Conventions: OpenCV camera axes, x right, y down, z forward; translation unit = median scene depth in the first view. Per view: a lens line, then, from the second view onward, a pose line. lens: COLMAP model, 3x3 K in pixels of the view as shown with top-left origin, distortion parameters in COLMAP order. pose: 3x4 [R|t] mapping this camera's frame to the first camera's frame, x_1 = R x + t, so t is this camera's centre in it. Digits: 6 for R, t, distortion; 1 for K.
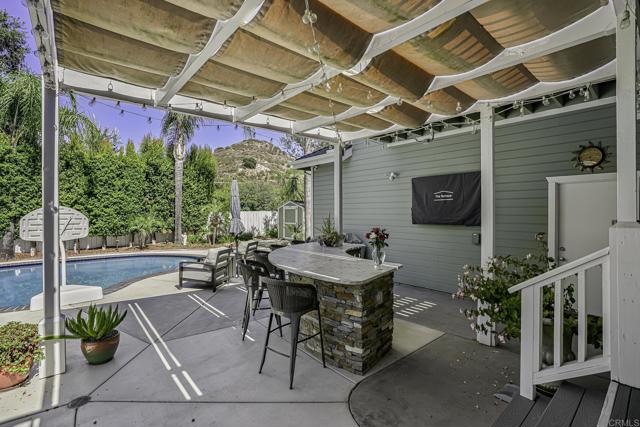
lens RADIAL K [[300.6, 0, 317.4], [0, 300.6, 214.4], [0, 0, 1]] dist [-0.026918, 0.003005]
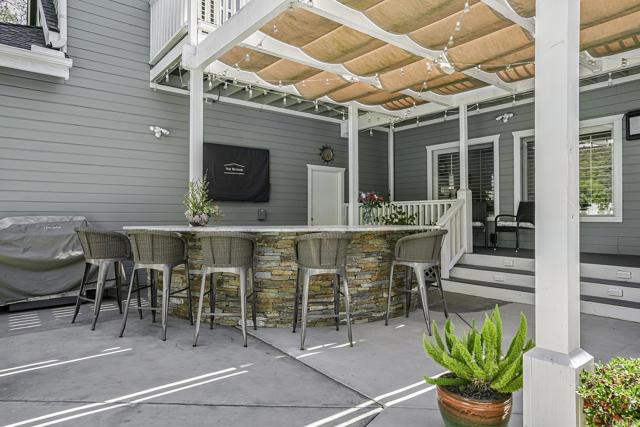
lens RADIAL K [[408.8, 0, 317.0], [0, 408.8, 212.3], [0, 0, 1]] dist [0.001267, 0.002848]
pose [[0.027317, 0.011345, 0.999562, -0.680363], [0.006786, 0.999910, -0.011535, 0.071176], [-0.999604, 0.007098, 0.027238, 0.607689]]
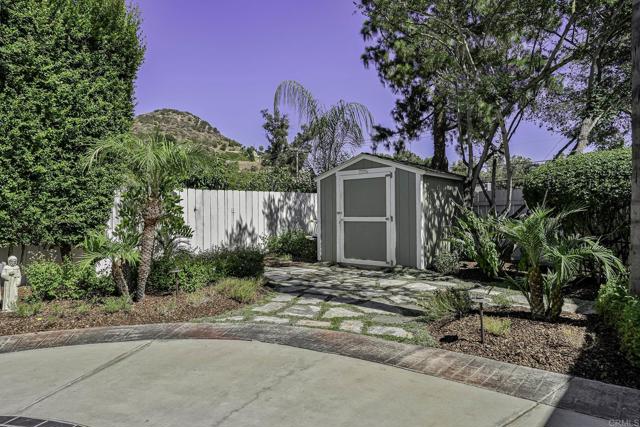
lens RADIAL K [[408.8, 0, 324.0], [0, 408.8, 211.0], [0, 0, 1]] dist [0.001267, 0.002848]
pose [[0.988366, -0.005095, 0.152008, -0.523211], [0.007526, 0.999853, -0.015420, 0.068586], [-0.151907, 0.016385, 0.988259, 1.348908]]
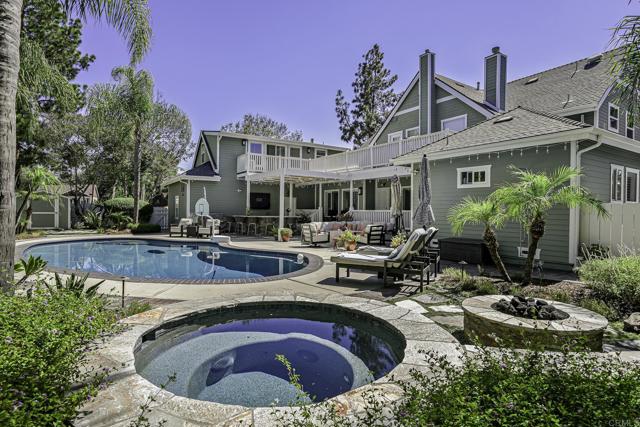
lens RADIAL K [[344.3, 0, 314.7], [0, 344.3, 212.8], [0, 0, 1]] dist [-0.002537, 0.000190]
pose [[0.142138, -0.014352, 0.989743, -2.669941], [-0.005899, 0.999865, 0.015346, 0.016382], [-0.989829, -0.008020, 0.142034, -0.099342]]
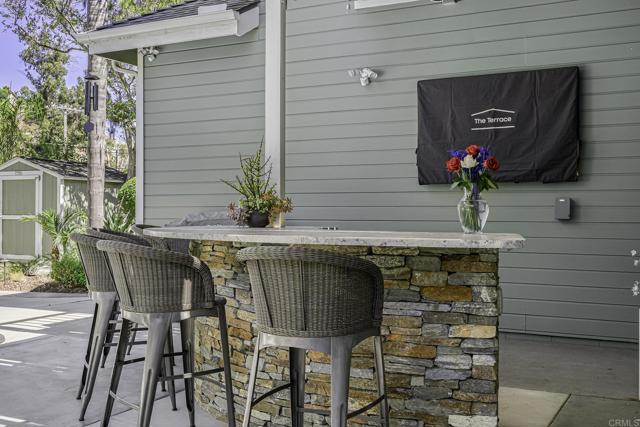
lens RADIAL K [[718.7, 0, 314.8], [0, 718.7, 211.6], [0, 0, 1]] dist [0.009650, 0.000000]
pose [[0.928580, 0.008251, 0.371039, -0.201938], [-0.004234, 0.999923, -0.011638, 0.078277], [-0.371107, 0.009236, 0.928544, 0.068905]]
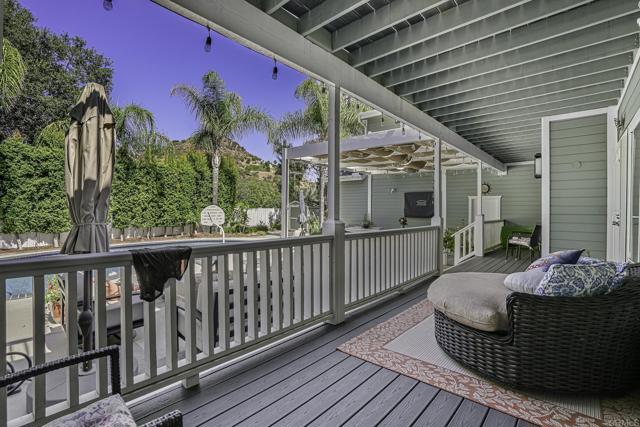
lens RADIAL K [[300.6, 0, 319.1], [0, 300.6, 214.2], [0, 0, 1]] dist [-0.026918, 0.003005]
pose [[0.989196, 0.008740, 0.146341, -0.447717], [-0.010098, 0.999913, 0.008539, 0.001699], [-0.146254, -0.009924, 0.989197, -0.714429]]
